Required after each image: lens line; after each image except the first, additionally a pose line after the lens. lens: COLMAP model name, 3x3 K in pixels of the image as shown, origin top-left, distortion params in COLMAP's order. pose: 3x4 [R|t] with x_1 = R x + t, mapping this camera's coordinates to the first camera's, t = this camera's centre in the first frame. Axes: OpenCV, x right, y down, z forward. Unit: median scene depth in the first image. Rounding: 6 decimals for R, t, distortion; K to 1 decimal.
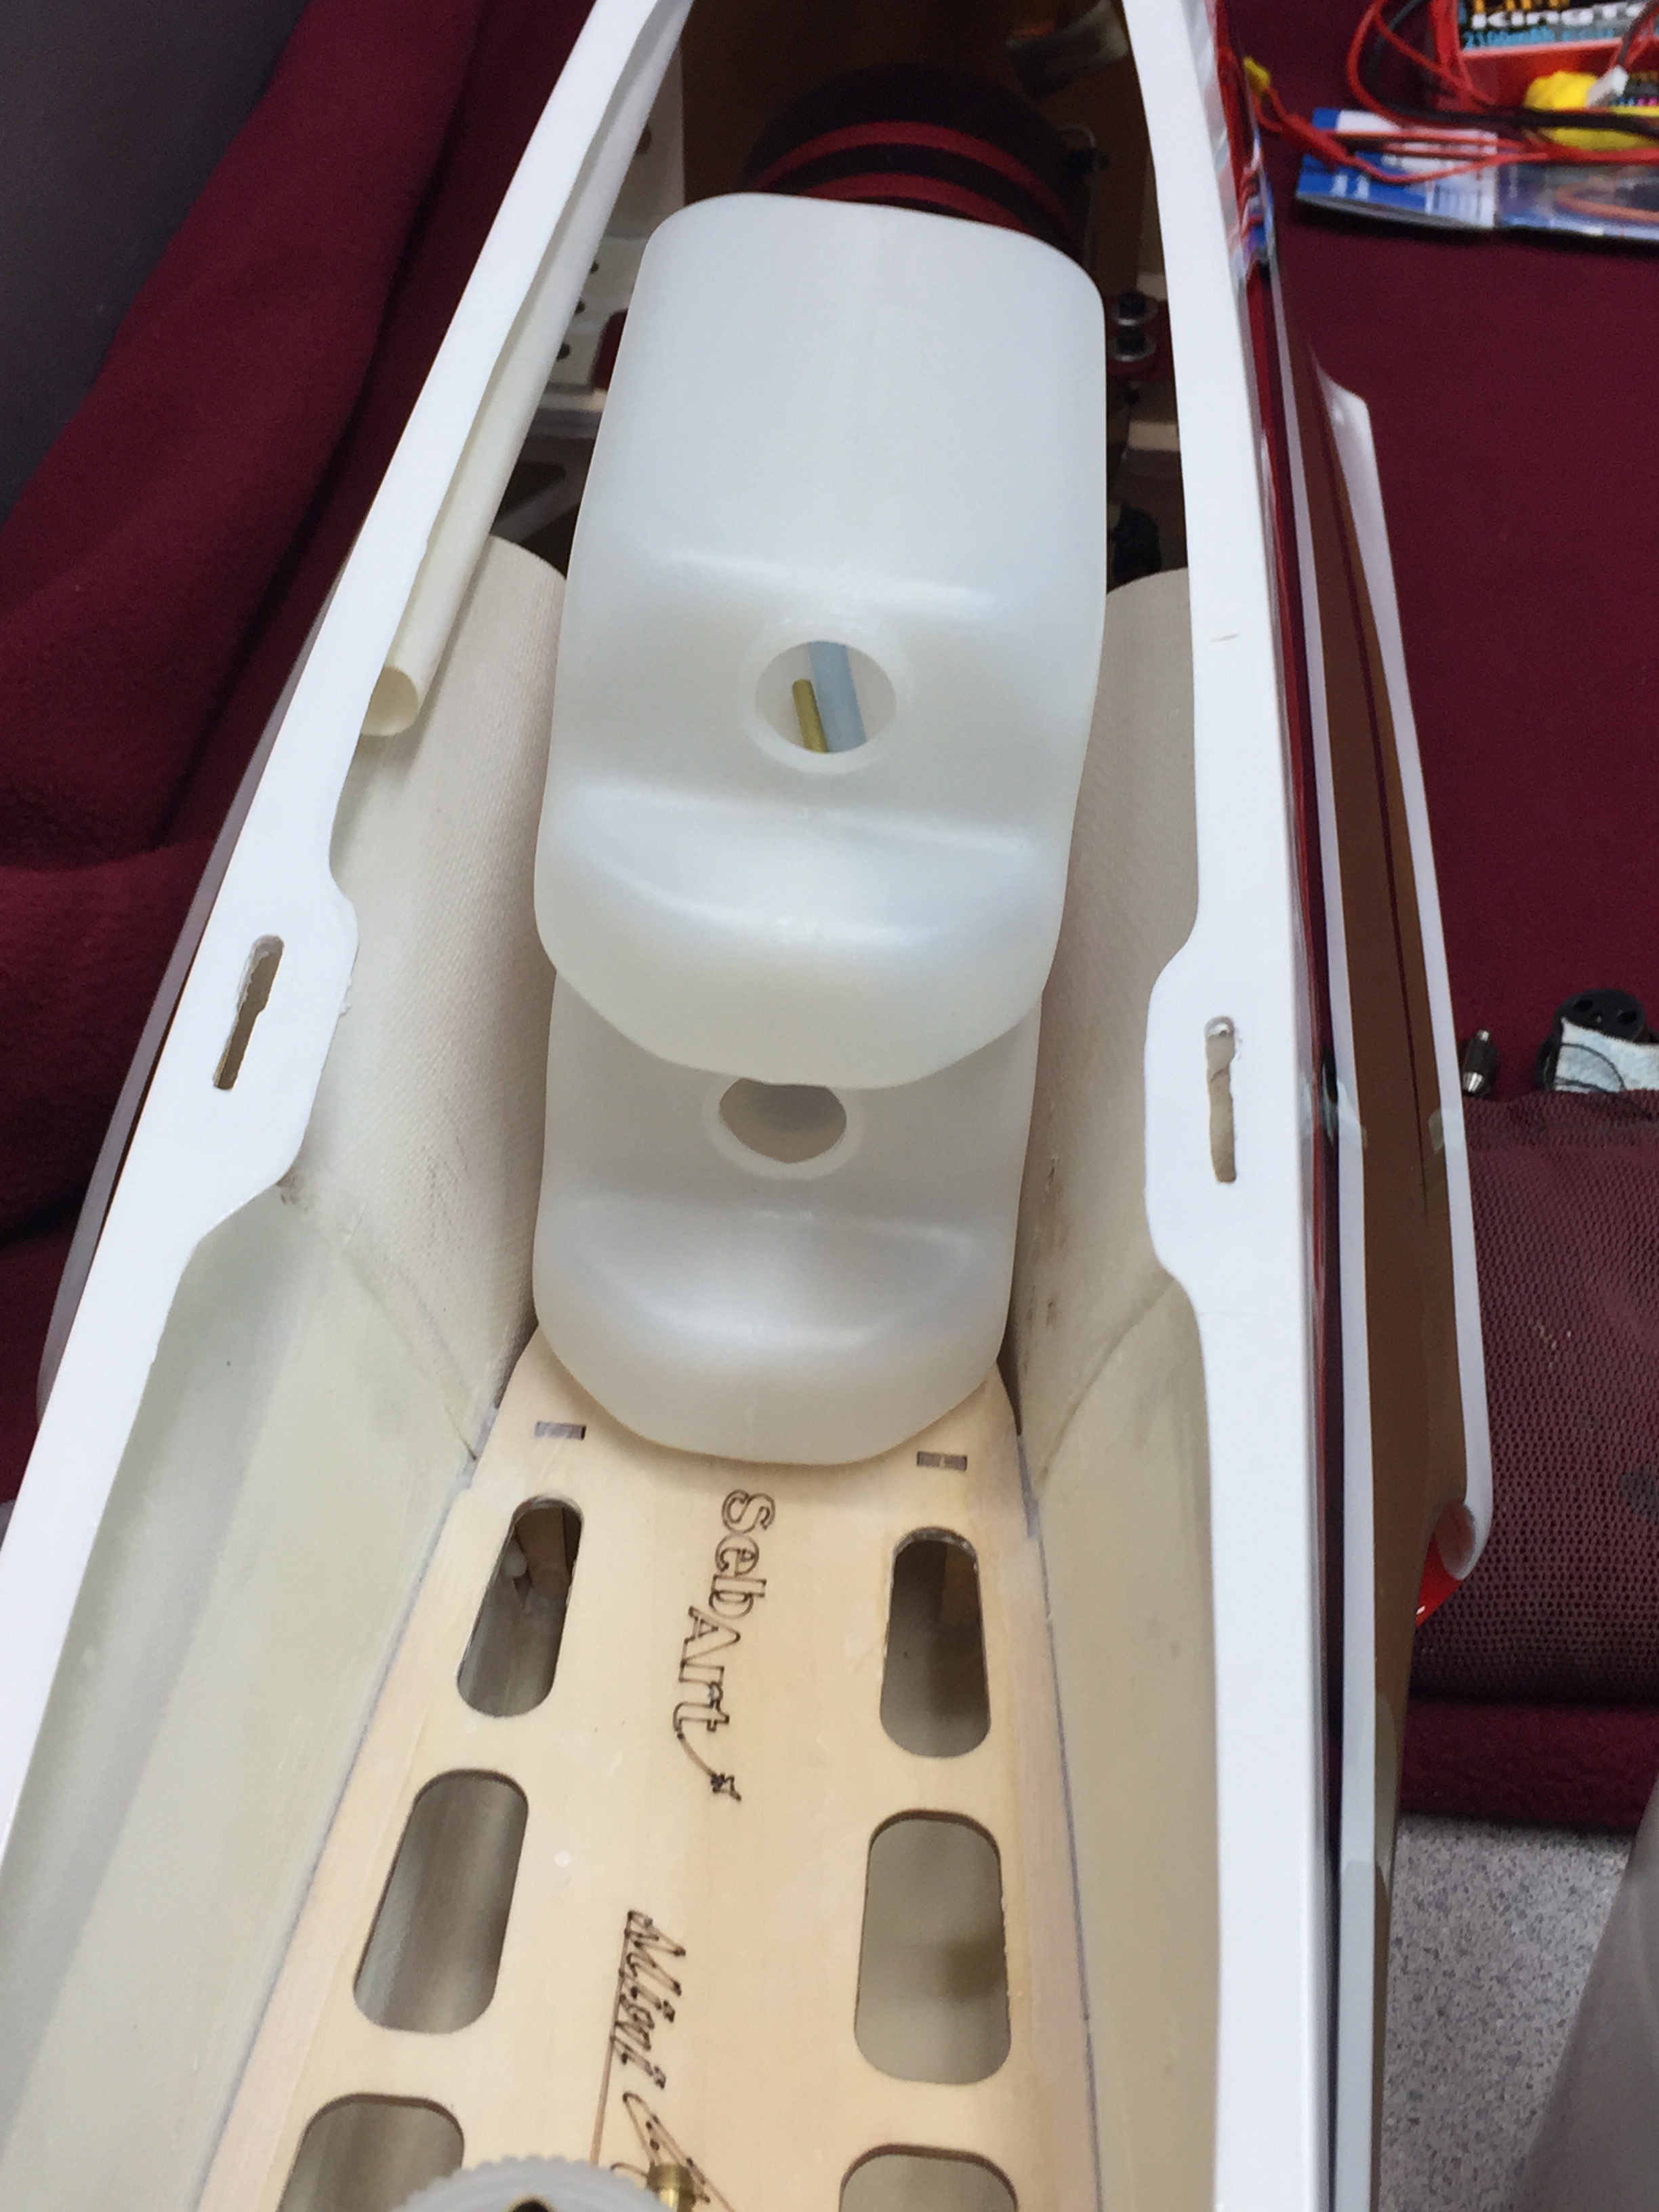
lens RADIAL K [[2945.6, 0, 803.4], [0, 2945.6, 1067.5], [0, 0, 1]] dist [0.052039, 0.000000]
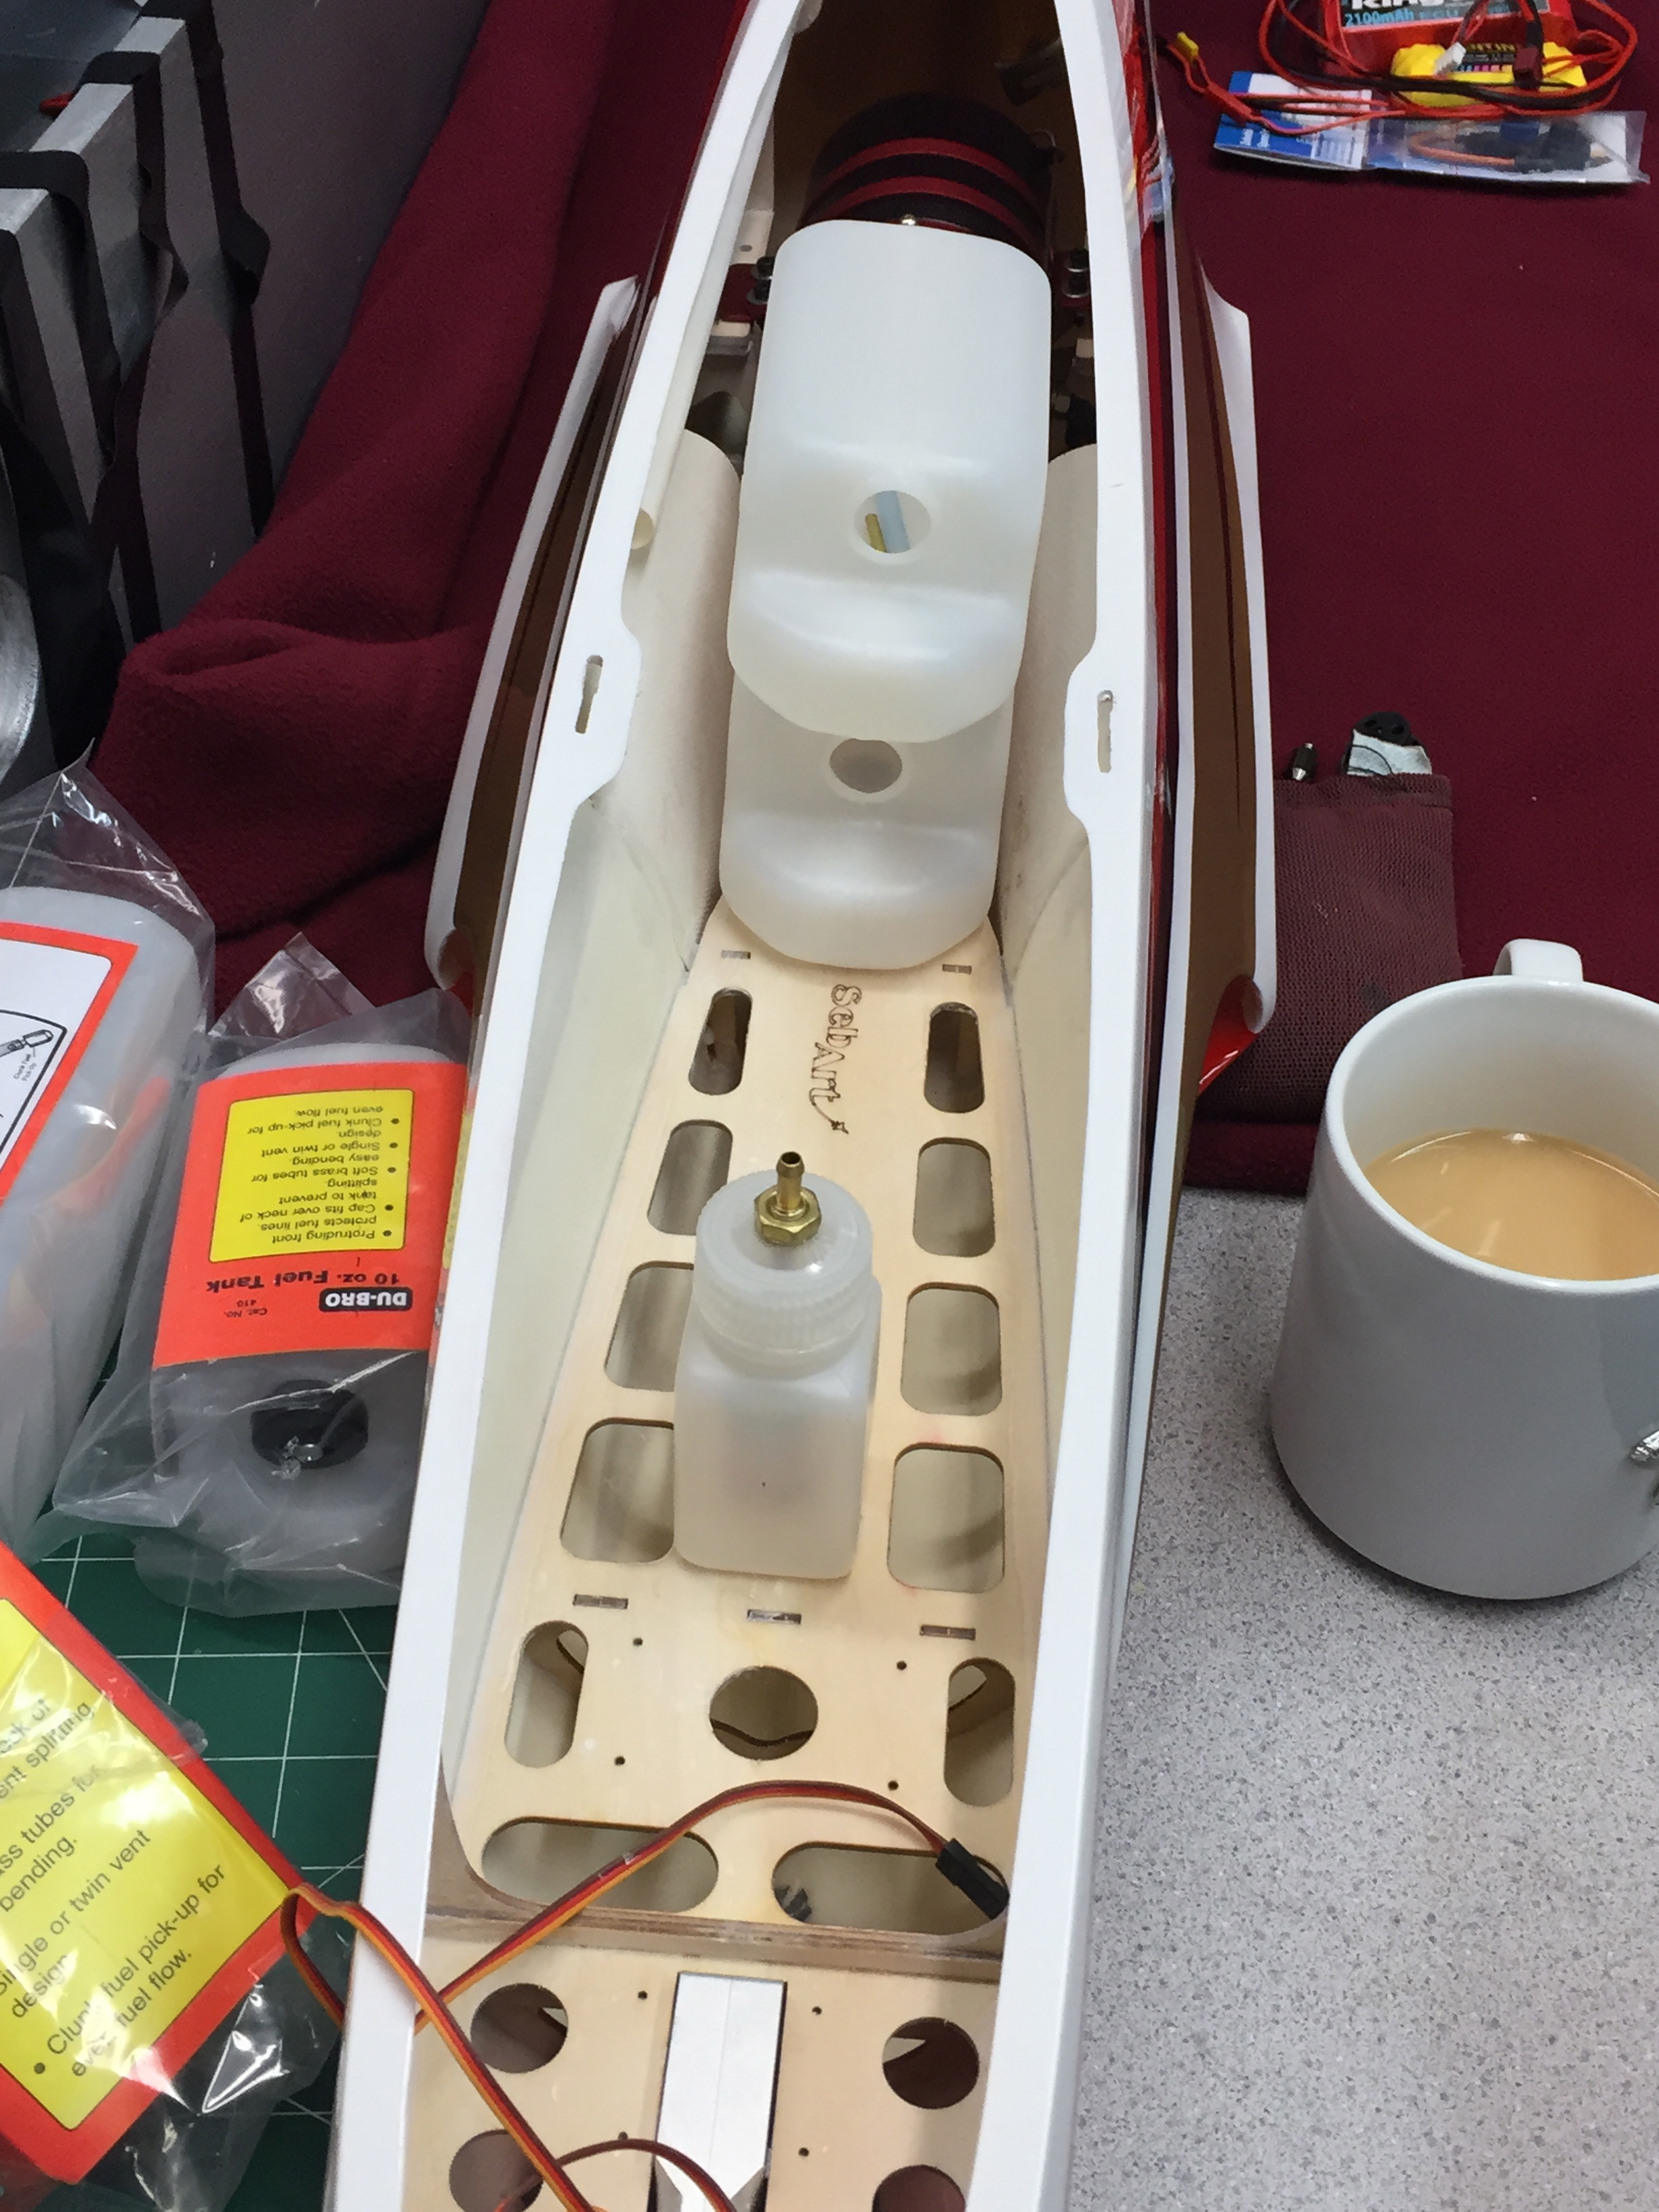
lens RADIAL K [[2945.6, 0, 768.6], [0, 2945.6, 1138.5], [0, 0, 1]] dist [0.052039, 0.000000]
pose [[0.999858, -0.009216, -0.014103, -0.040993], [0.010211, 0.997336, 0.072222, 0.108757], [0.013400, -0.072356, 0.997289, -0.750682]]
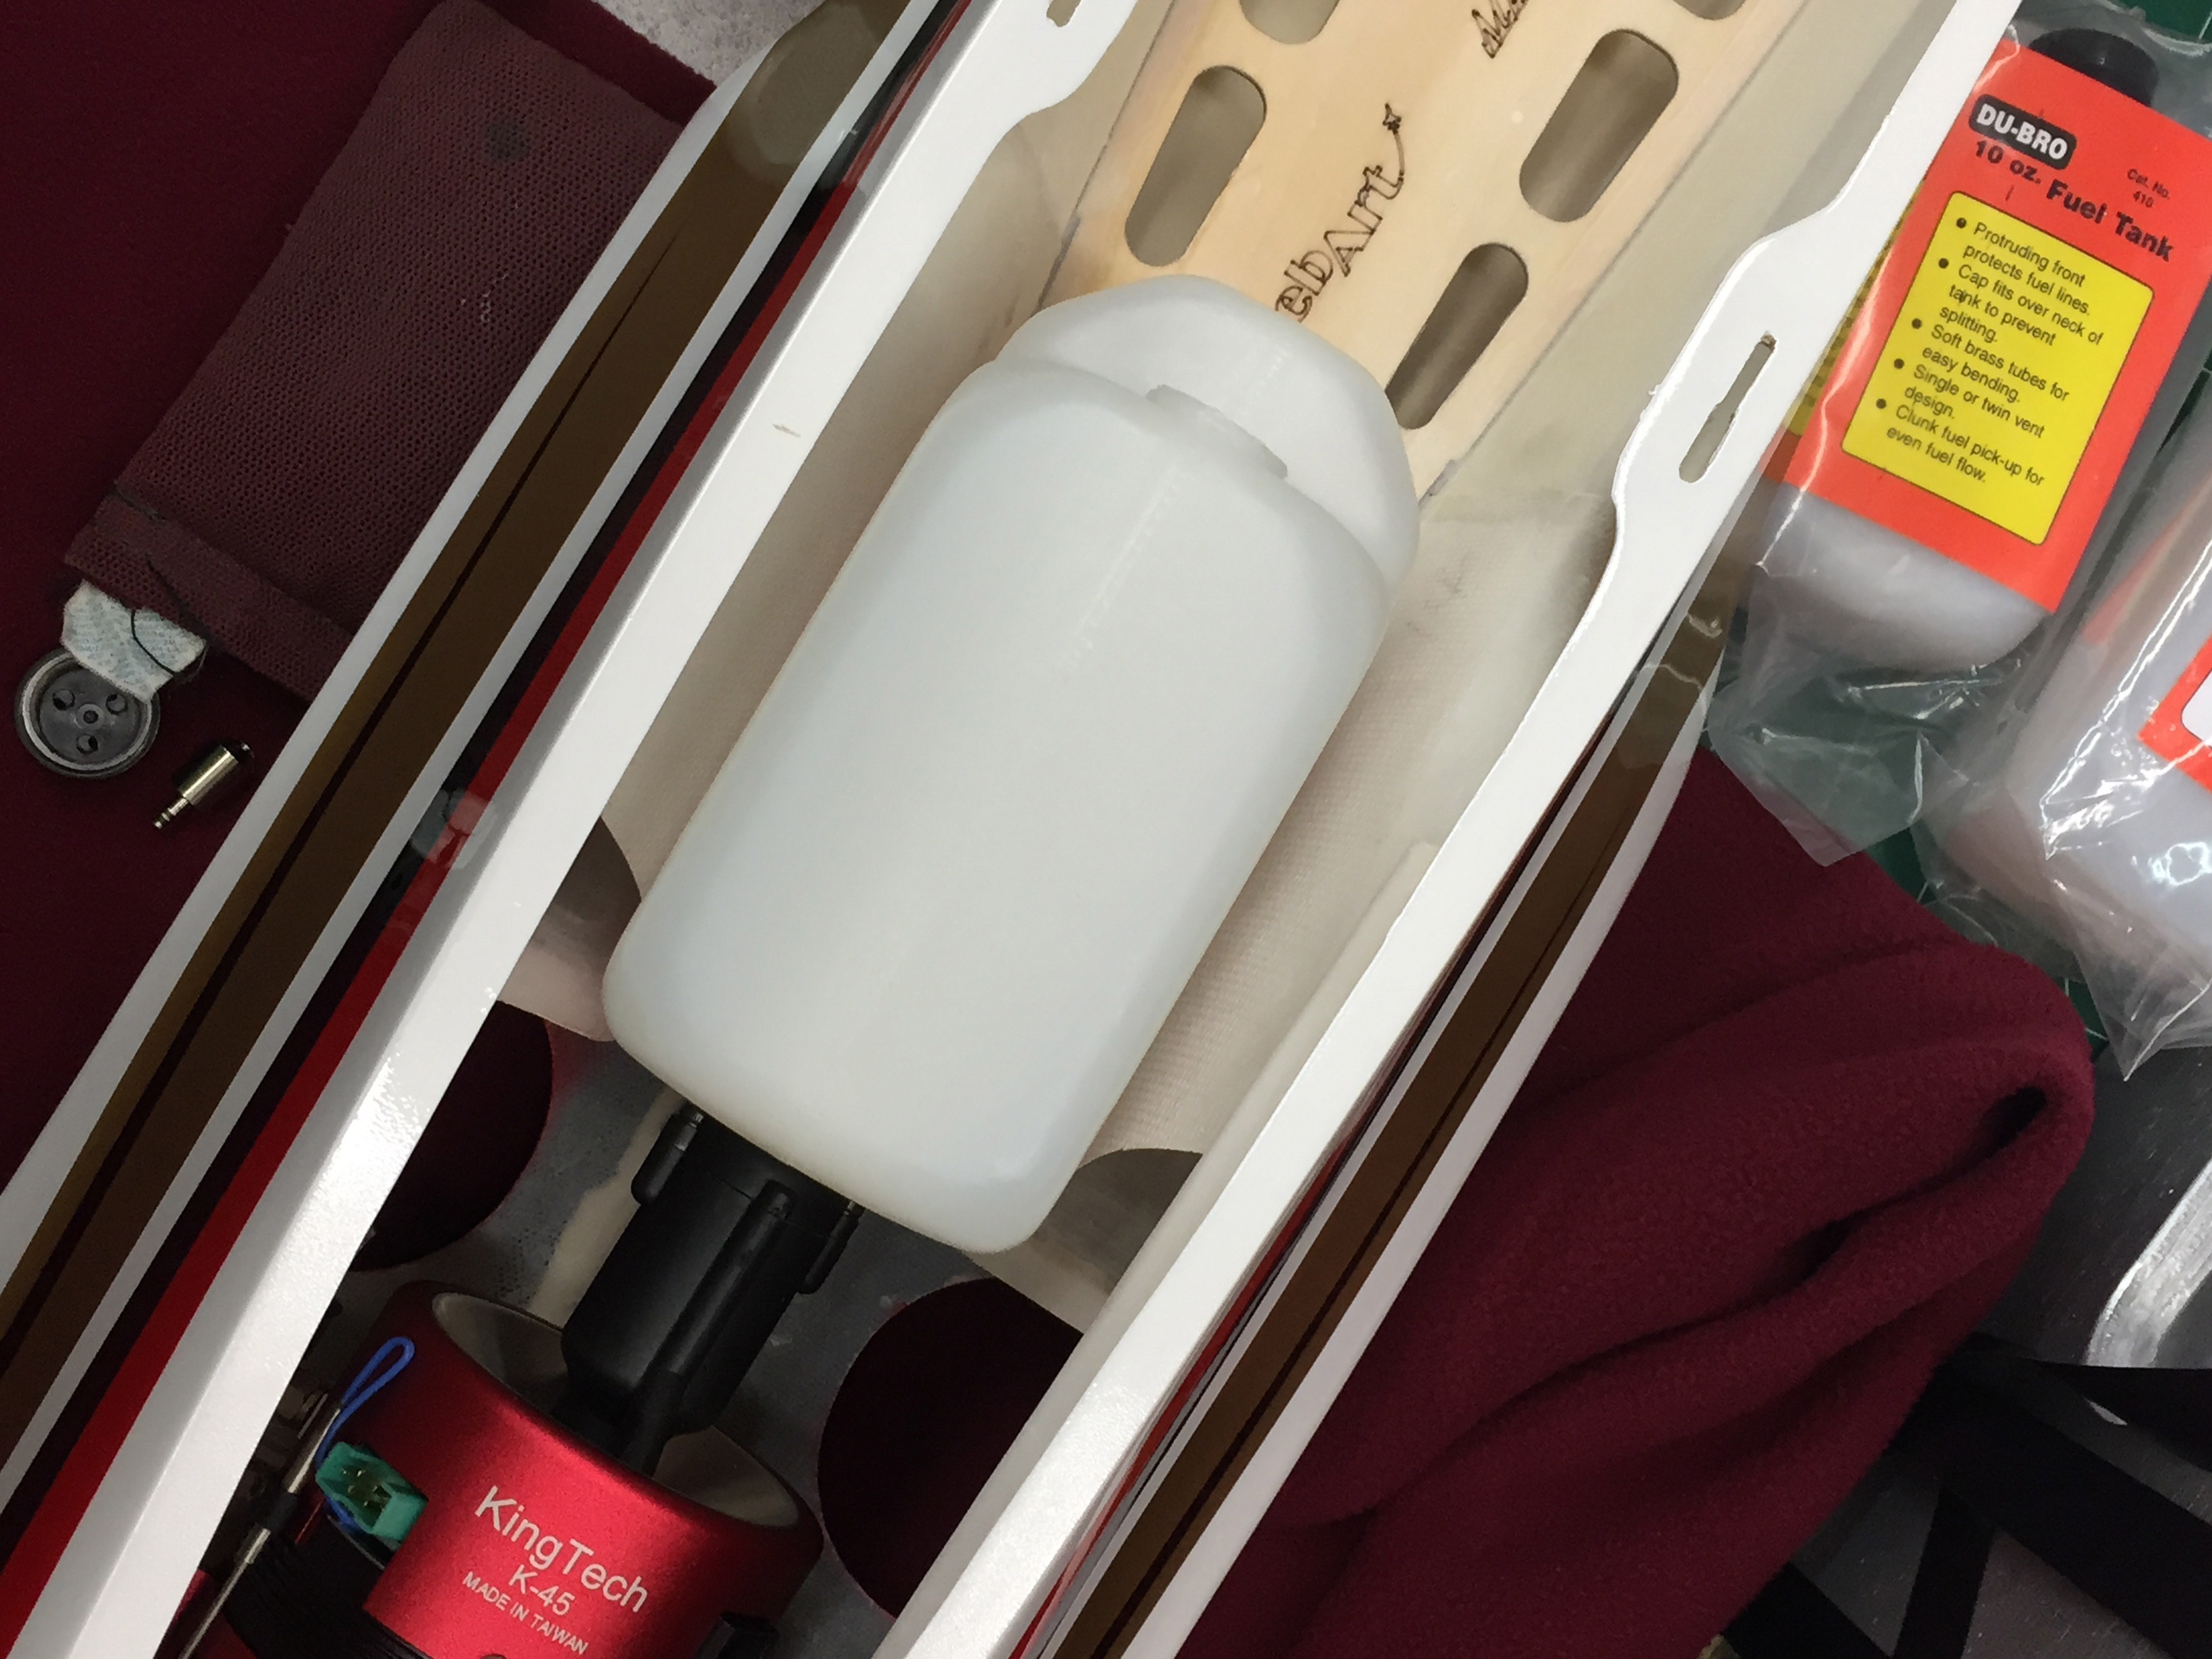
lens RADIAL K [[2945.6, 0, 1173.5], [0, 2945.6, 791.1], [0, 0, 1]] dist [0.052039, 0.000000]
pose [[-0.884643, -0.446293, -0.135018, 0.102698], [0.184111, -0.600385, 0.778230, -0.969636], [-0.428381, 0.663597, 0.613293, 0.363960]]
